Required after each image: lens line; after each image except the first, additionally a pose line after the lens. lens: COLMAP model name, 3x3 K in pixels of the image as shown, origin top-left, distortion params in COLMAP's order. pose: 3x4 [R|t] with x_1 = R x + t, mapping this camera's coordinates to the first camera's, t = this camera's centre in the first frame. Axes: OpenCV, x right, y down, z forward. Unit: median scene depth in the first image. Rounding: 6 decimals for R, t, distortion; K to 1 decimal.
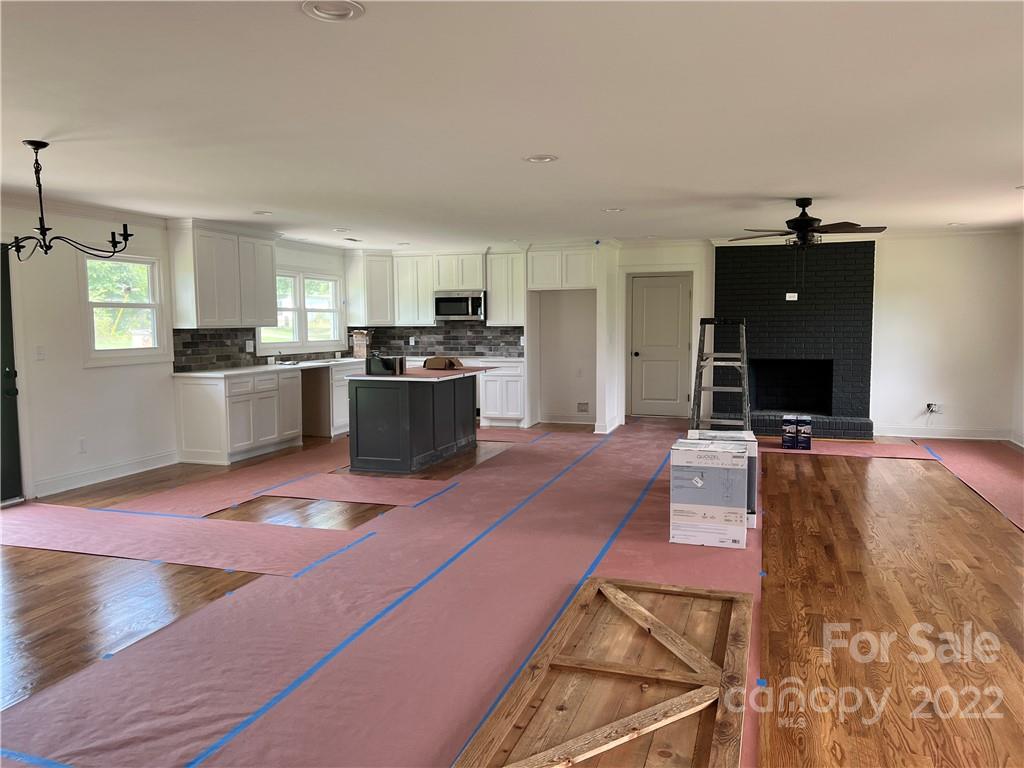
lens RADIAL K [[763.8, 0, 512.0], [0, 763.8, 384.0], [0, 0, 1]] dist [0.074071, -0.120797]
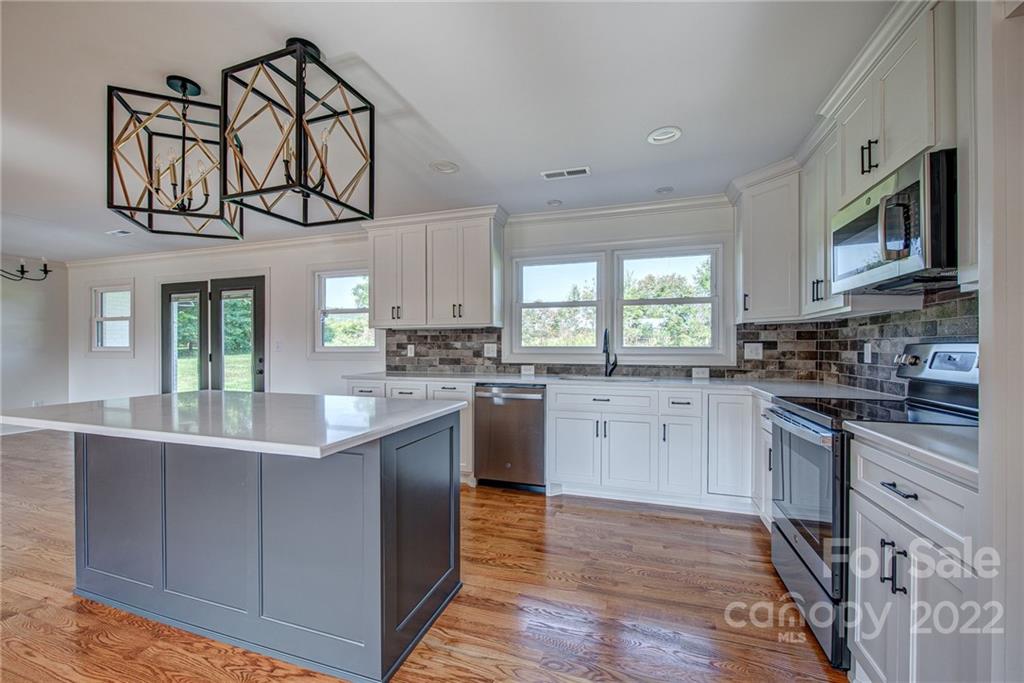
lens RADIAL K [[413.9, 0, 513.7], [0, 413.9, 346.7], [0, 0, 1]] dist [-0.002191, -0.000222]
pose [[0.005063, 0.004085, -0.999979, 0.110756], [-0.081585, 0.996660, 0.003658, -0.055399], [0.996654, 0.081565, 0.005380, 0.998907]]
